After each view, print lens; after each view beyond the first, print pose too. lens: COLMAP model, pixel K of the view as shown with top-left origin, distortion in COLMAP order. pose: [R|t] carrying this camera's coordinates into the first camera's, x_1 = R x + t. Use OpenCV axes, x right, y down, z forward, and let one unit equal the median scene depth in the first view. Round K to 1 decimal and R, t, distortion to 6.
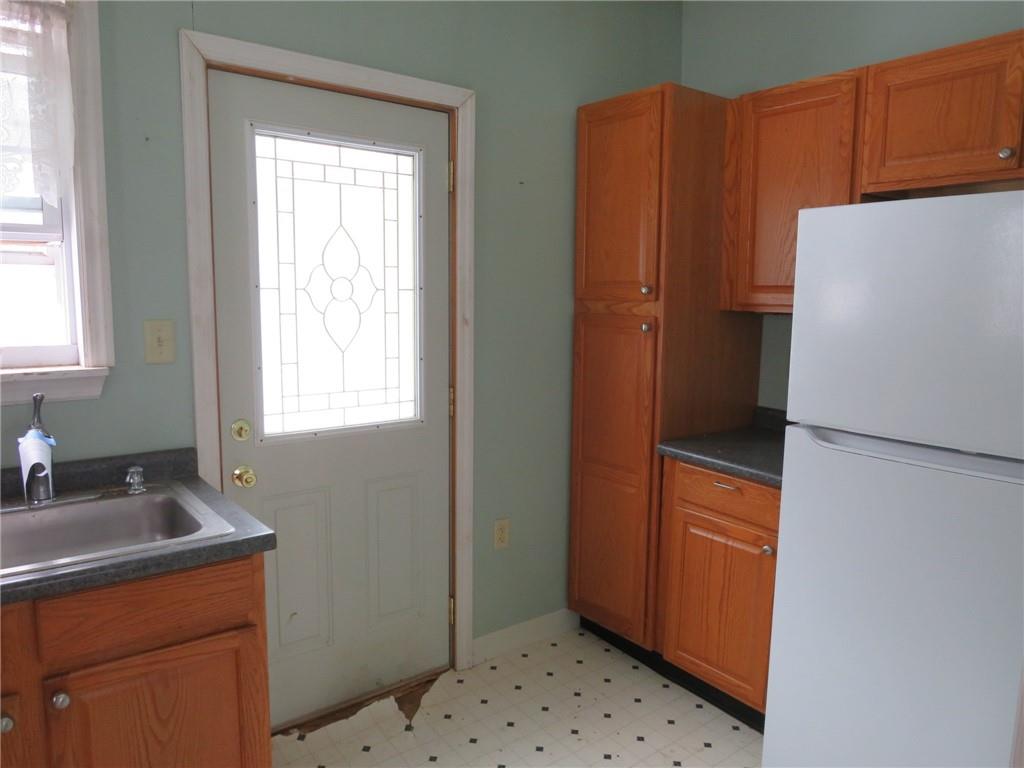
lens RADIAL K [[716.8, 0, 506.9], [0, 716.8, 384.3], [0, 0, 1]] dist [-0.035246, 0.001668]
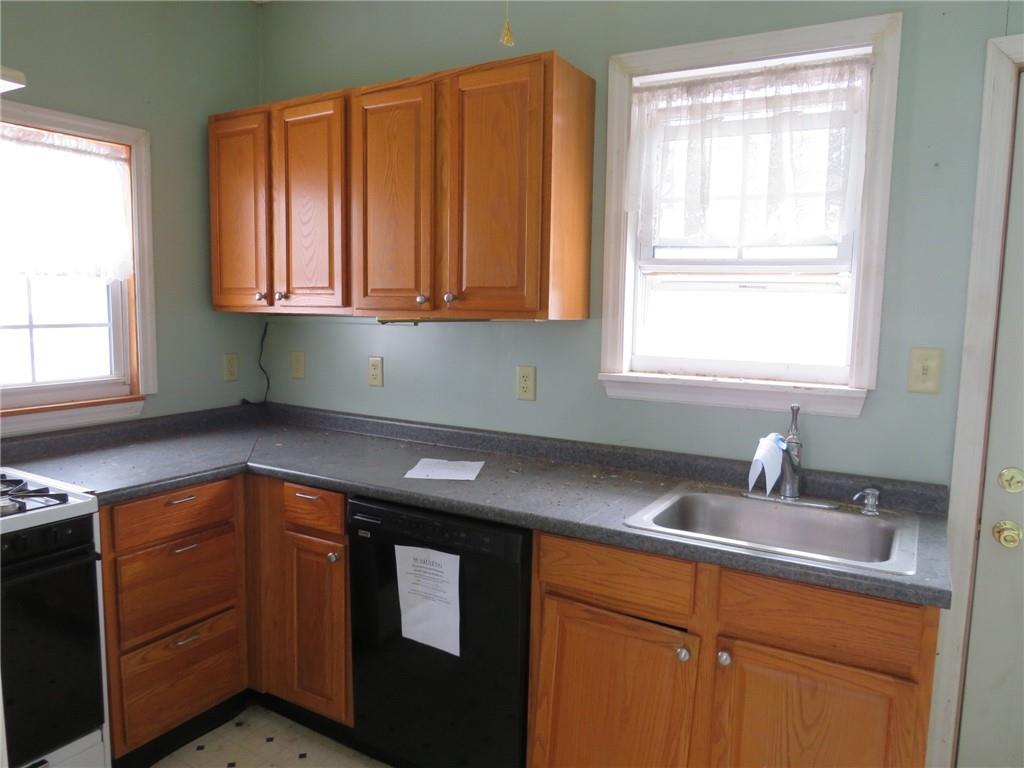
lens RADIAL K [[716.8, 0, 506.9], [0, 716.8, 384.3], [0, 0, 1]] dist [-0.035246, 0.001668]
pose [[0.368797, 0.094495, -0.924694, 0.249154], [-0.133164, 0.989928, 0.048051, -0.013935], [0.919922, 0.105415, 0.377666, 0.132427]]
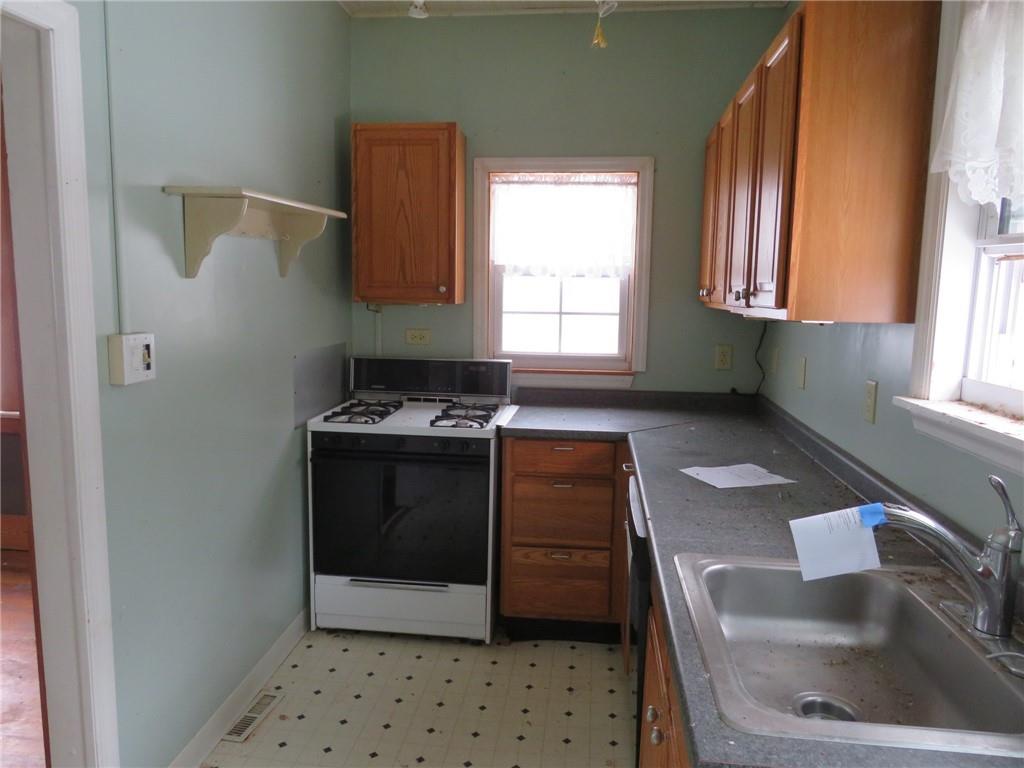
lens RADIAL K [[716.8, 0, 506.9], [0, 716.8, 384.3], [0, 0, 1]] dist [-0.035246, 0.001668]
pose [[-0.699877, 0.071071, -0.710719, 0.139327], [-0.119518, 0.969356, 0.214628, -0.168835], [0.704193, 0.235157, -0.669935, 1.161620]]
